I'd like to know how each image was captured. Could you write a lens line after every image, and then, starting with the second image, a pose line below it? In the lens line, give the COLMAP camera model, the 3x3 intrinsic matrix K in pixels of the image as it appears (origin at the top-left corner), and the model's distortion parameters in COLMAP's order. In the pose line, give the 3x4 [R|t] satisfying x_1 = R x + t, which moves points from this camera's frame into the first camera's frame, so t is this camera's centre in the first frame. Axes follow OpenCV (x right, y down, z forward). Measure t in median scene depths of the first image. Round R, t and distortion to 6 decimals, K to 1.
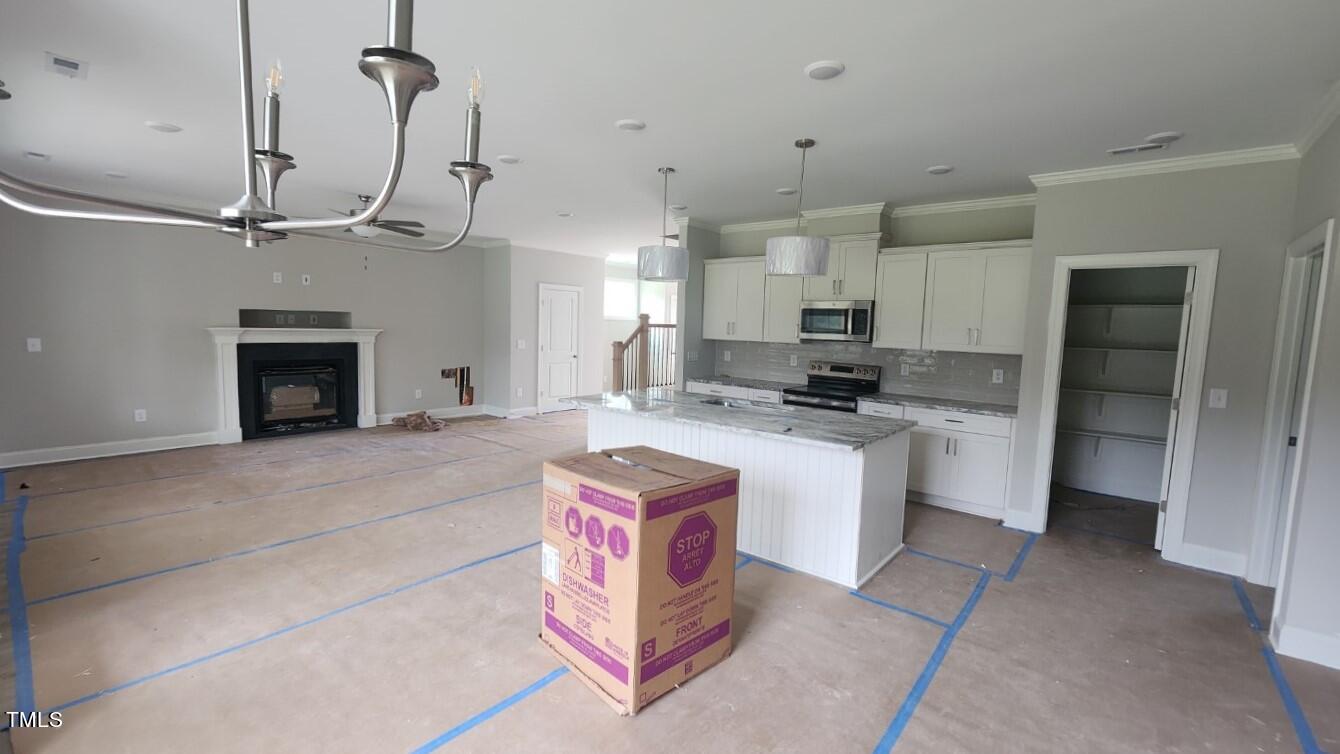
lens RADIAL K [[553.3, 0, 666.3], [0, 553.3, 379.9], [0, 0, 1]] dist [-0.001343, -0.000105]
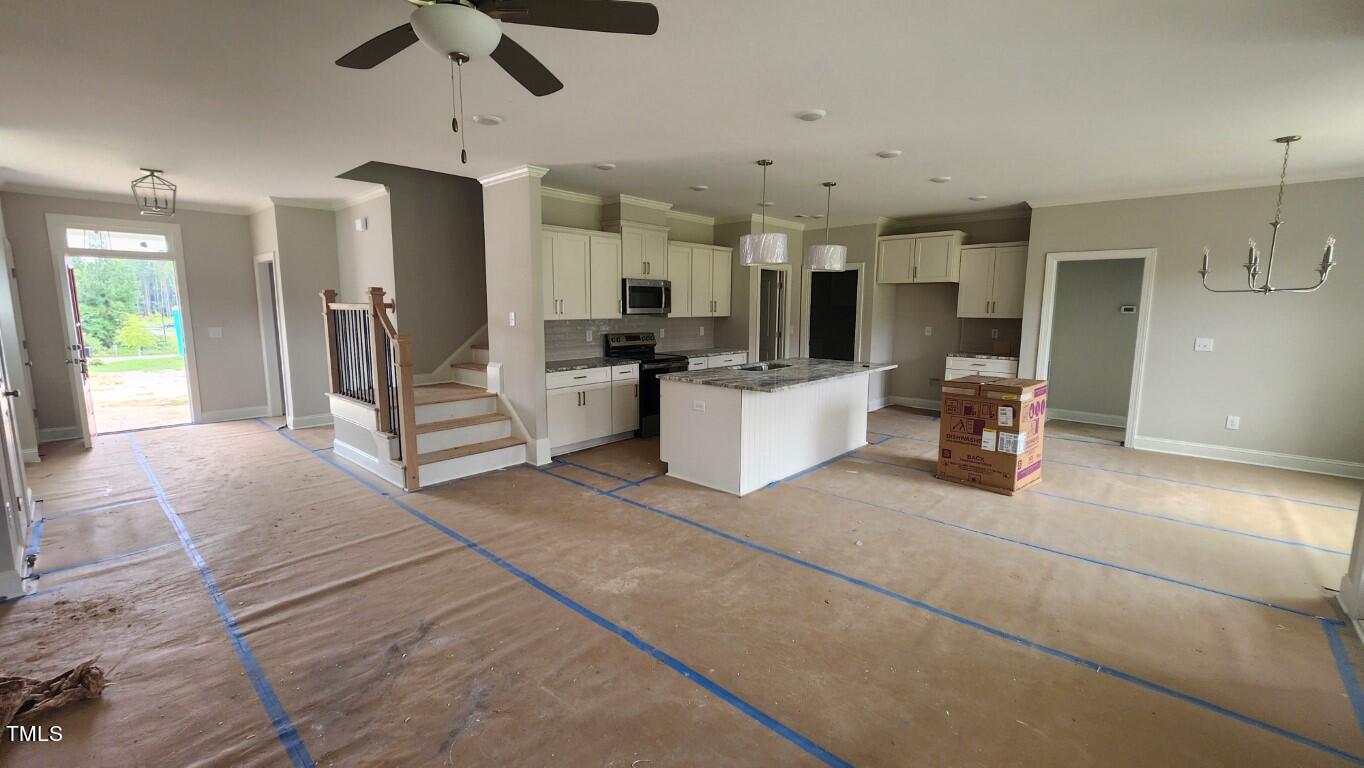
lens RADIAL K [[563.2, 0, 679.7], [0, 563.2, 381.1], [0, 0, 1]] dist [-0.001343, -0.000105]
pose [[0.046952, -0.158831, 0.986189, -1.024736], [0.096069, 0.983419, 0.153811, -0.124611], [-0.994267, 0.087521, 0.061432, 1.000971]]
